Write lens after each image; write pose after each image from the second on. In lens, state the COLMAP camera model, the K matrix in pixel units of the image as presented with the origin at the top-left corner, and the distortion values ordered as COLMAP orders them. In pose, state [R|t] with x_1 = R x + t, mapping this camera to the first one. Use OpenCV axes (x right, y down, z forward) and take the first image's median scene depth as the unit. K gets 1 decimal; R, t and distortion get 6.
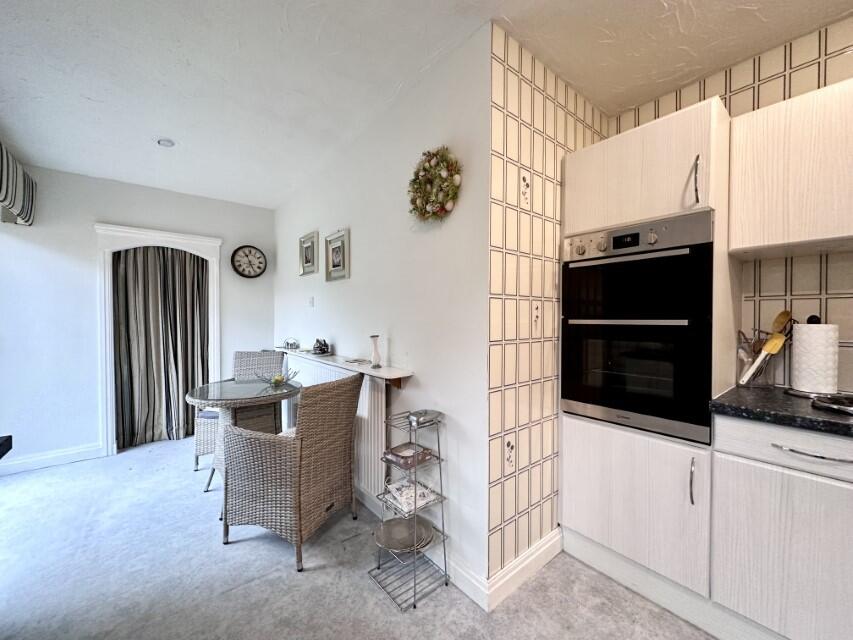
lens RADIAL K [[338.3, 0, 424.6], [0, 338.3, 321.8], [0, 0, 1]] dist [-0.000728, 0.000040]
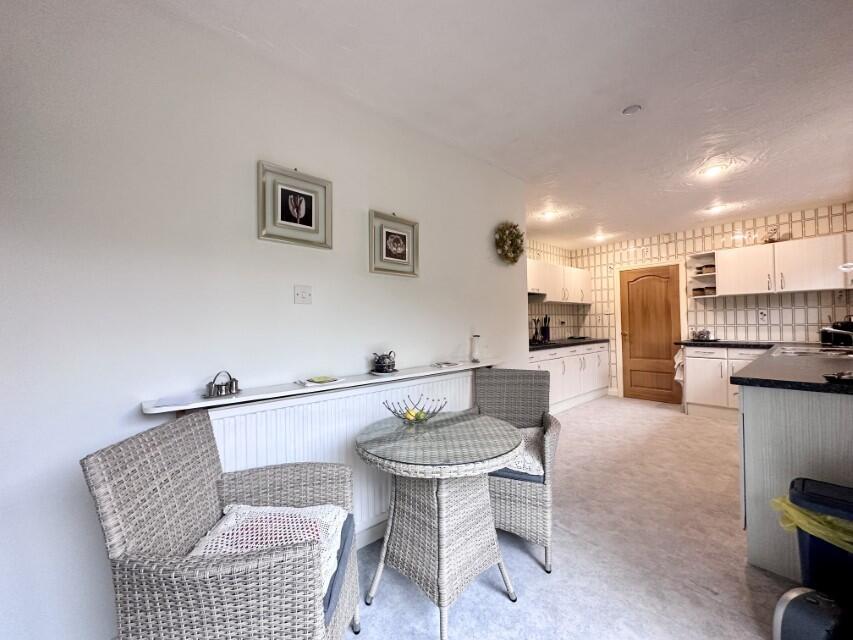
lens RADIAL K [[338.3, 0, 424.2], [0, 338.3, 320.6], [0, 0, 1]] dist [-0.000728, 0.000040]
pose [[-0.043677, 0.019178, 0.998862, -1.723668], [0.025273, 0.999517, -0.018085, 0.005460], [-0.998726, 0.024454, -0.044141, 1.576765]]
